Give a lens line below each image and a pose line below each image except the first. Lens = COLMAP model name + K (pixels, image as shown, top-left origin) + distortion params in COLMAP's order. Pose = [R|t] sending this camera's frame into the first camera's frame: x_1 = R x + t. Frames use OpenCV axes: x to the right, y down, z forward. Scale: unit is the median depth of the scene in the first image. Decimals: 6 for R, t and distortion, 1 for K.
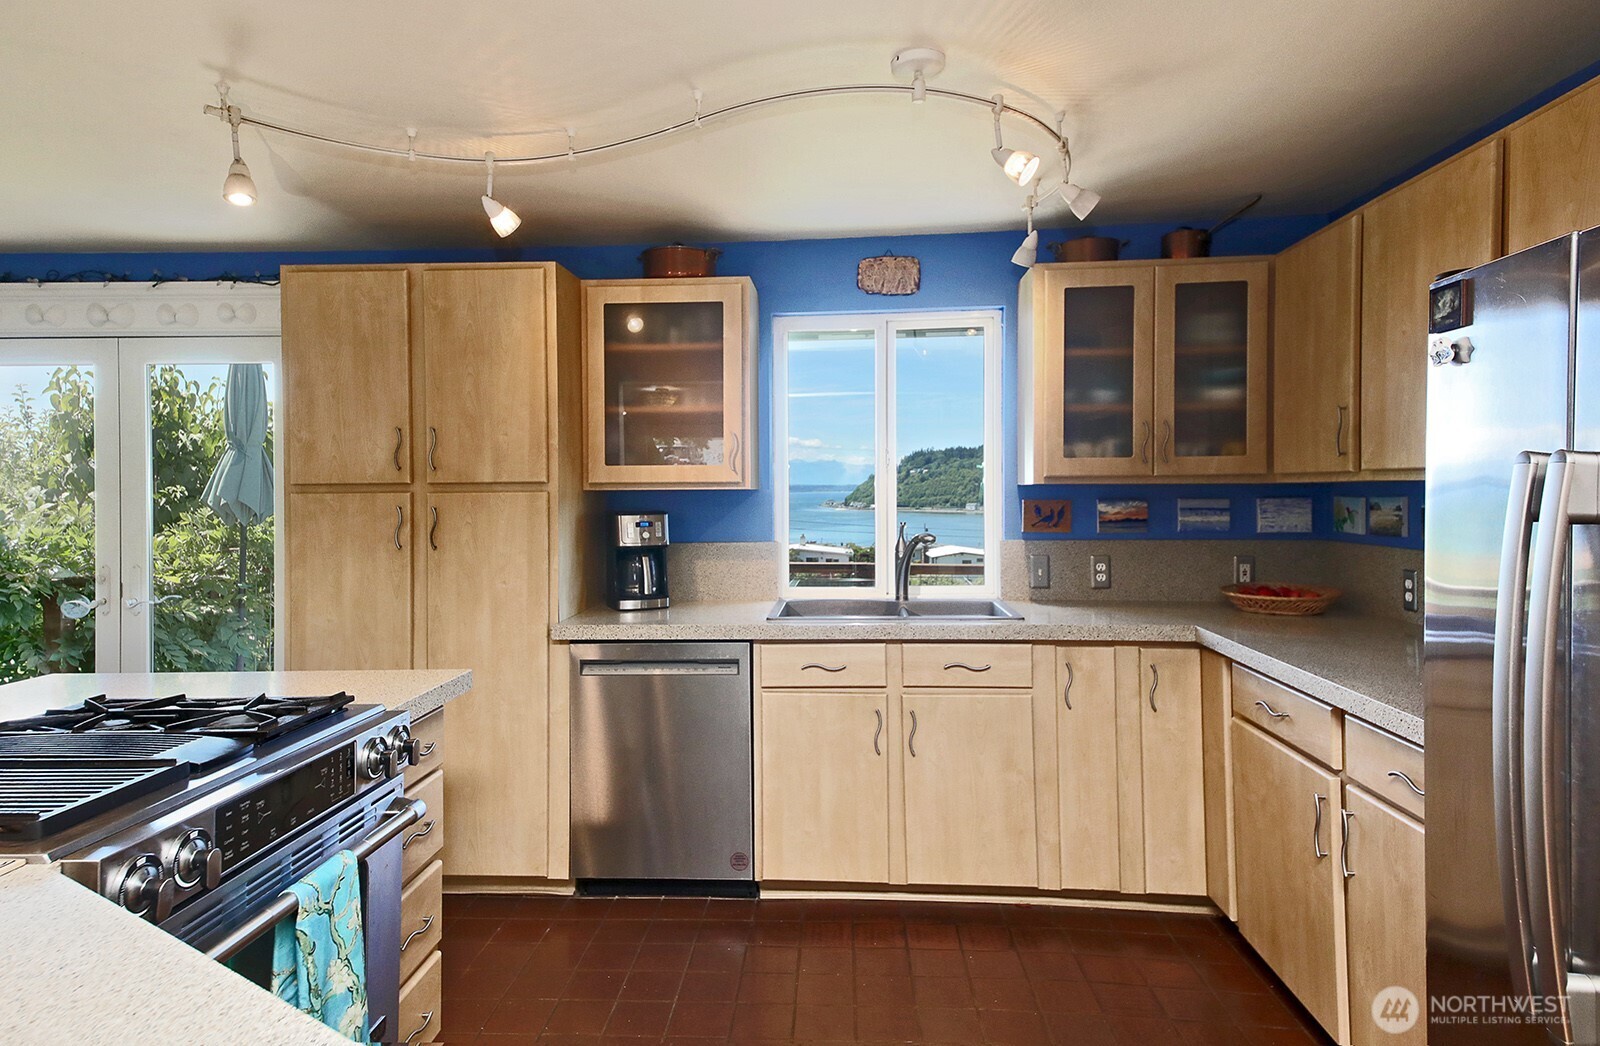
lens RADIAL K [[930.2, 0, 800.3], [0, 930.2, 511.3], [0, 0, 1]] dist [0.029373, 0.000130]
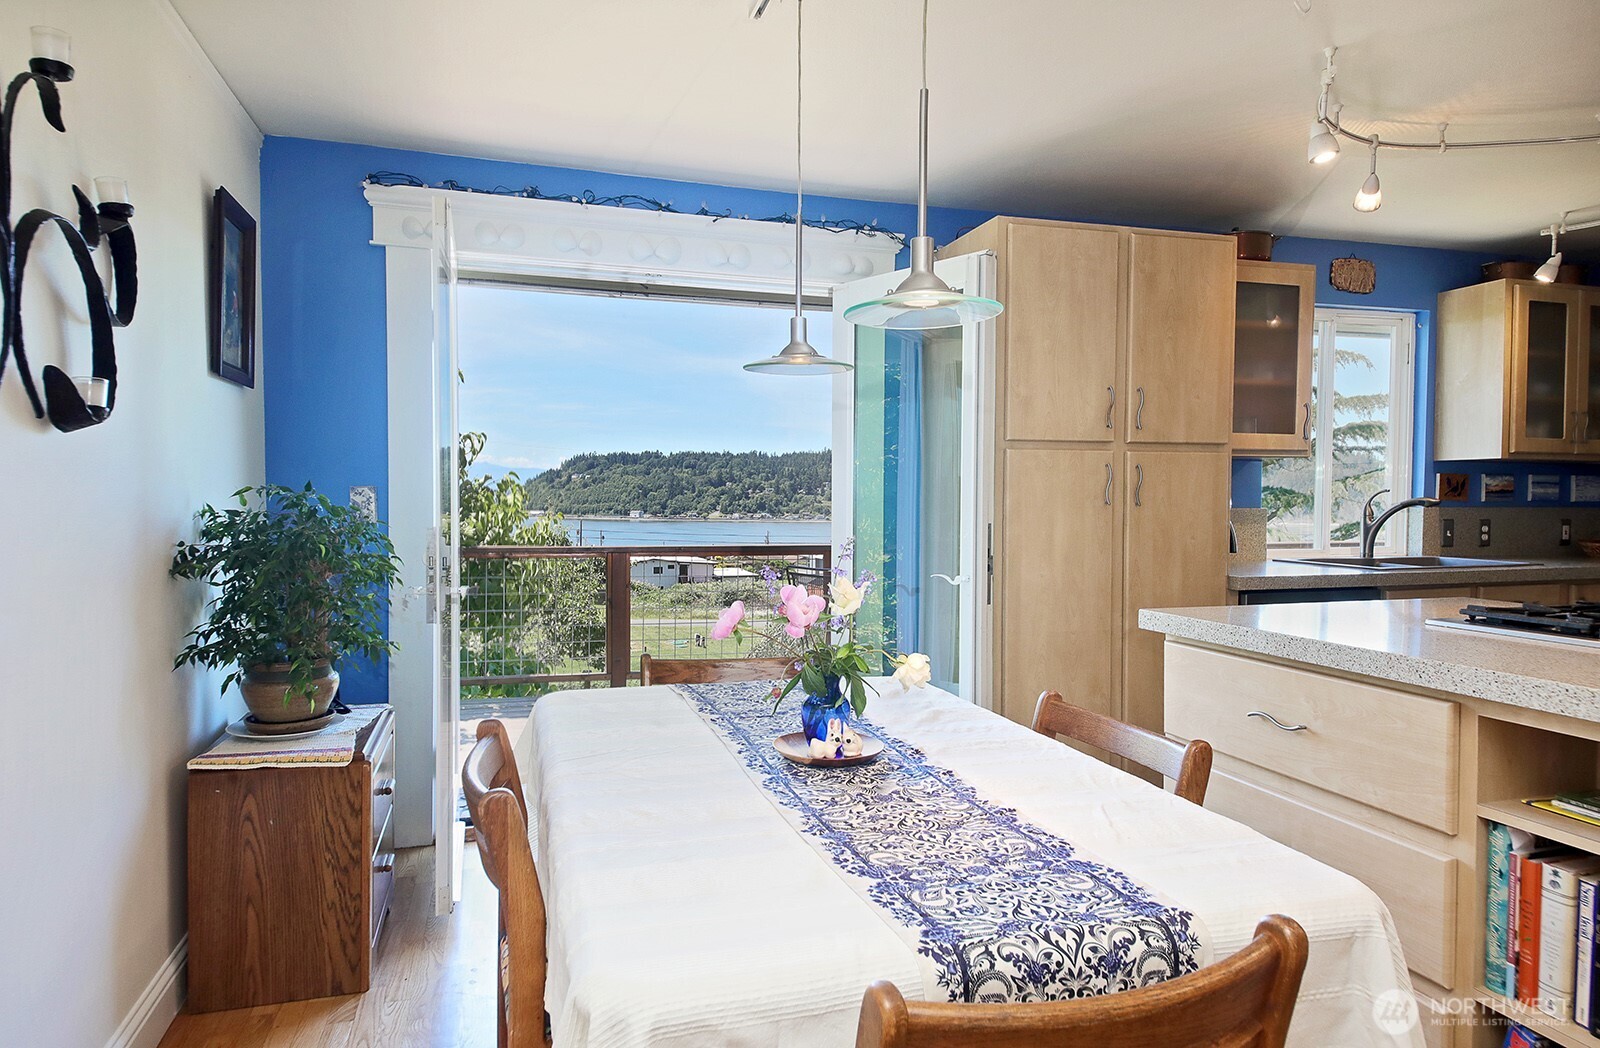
lens RADIAL K [[962.9, 0, 797.9], [0, 962.9, 526.4], [0, 0, 1]] dist [0.009278, -0.003759]
pose [[0.938273, -0.000606, 0.345894, -1.054965], [-0.002044, 0.999971, 0.007295, 0.053263], [-0.345889, -0.007552, 0.938245, 0.123243]]
